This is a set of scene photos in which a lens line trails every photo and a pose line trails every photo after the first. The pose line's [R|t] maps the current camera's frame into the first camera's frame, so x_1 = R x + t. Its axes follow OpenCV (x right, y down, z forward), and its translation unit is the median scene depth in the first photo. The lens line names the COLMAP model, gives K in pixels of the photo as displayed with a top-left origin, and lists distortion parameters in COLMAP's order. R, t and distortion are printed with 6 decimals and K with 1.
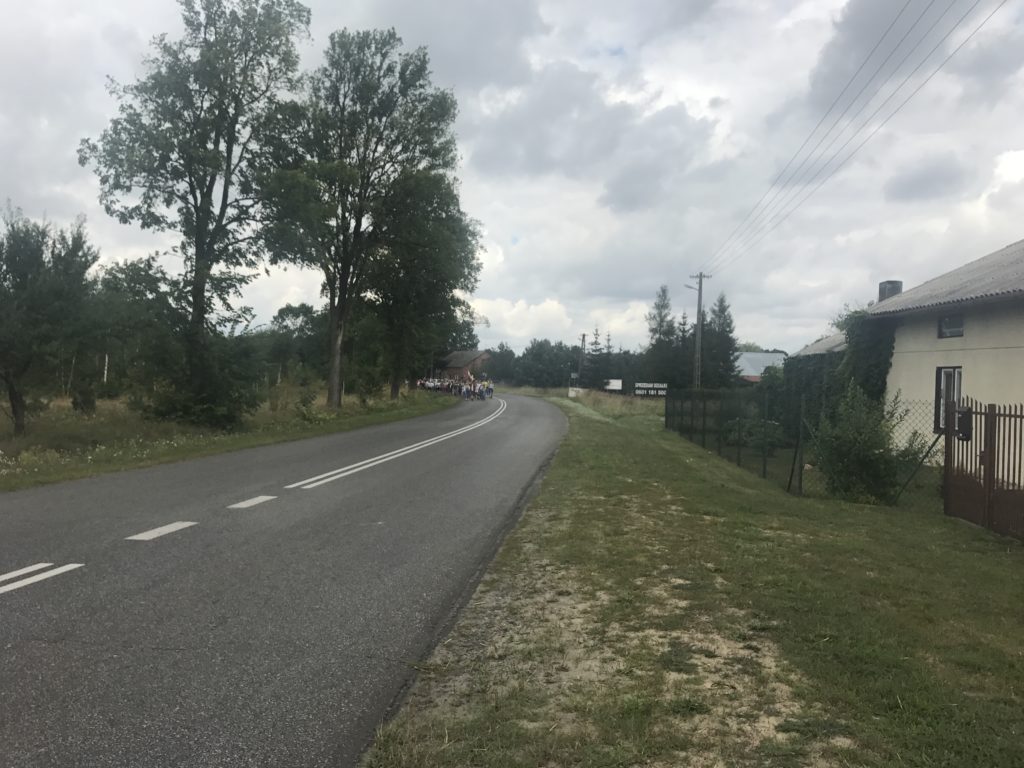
lens RADIAL K [[879.3, 0, 508.8], [0, 879.3, 382.1], [0, 0, 1]] dist [0.024999, -0.006507]
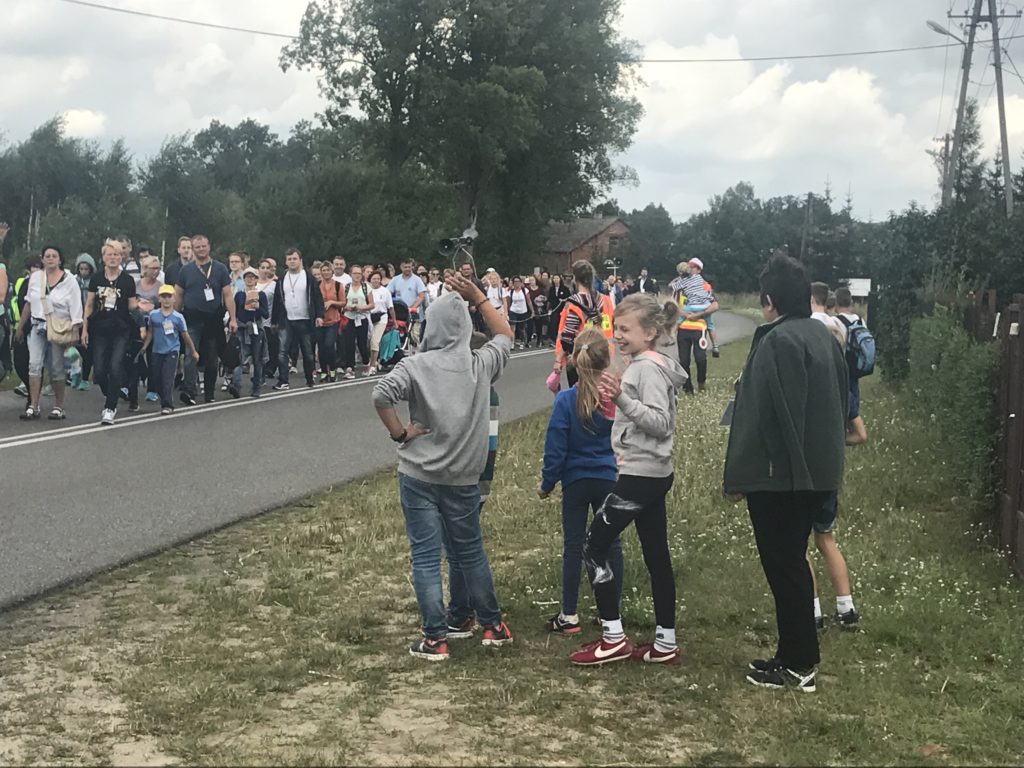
lens RADIAL K [[2233.3, 0, 504.7], [0, 2233.3, 384.8], [0, 0, 1]] dist [0.131805, 0.000000]
pose [[0.997865, 0.007933, -0.064823, -0.011902], [-0.004953, 0.998929, 0.046006, -0.000019], [0.065119, -0.045586, 0.996836, -0.400862]]
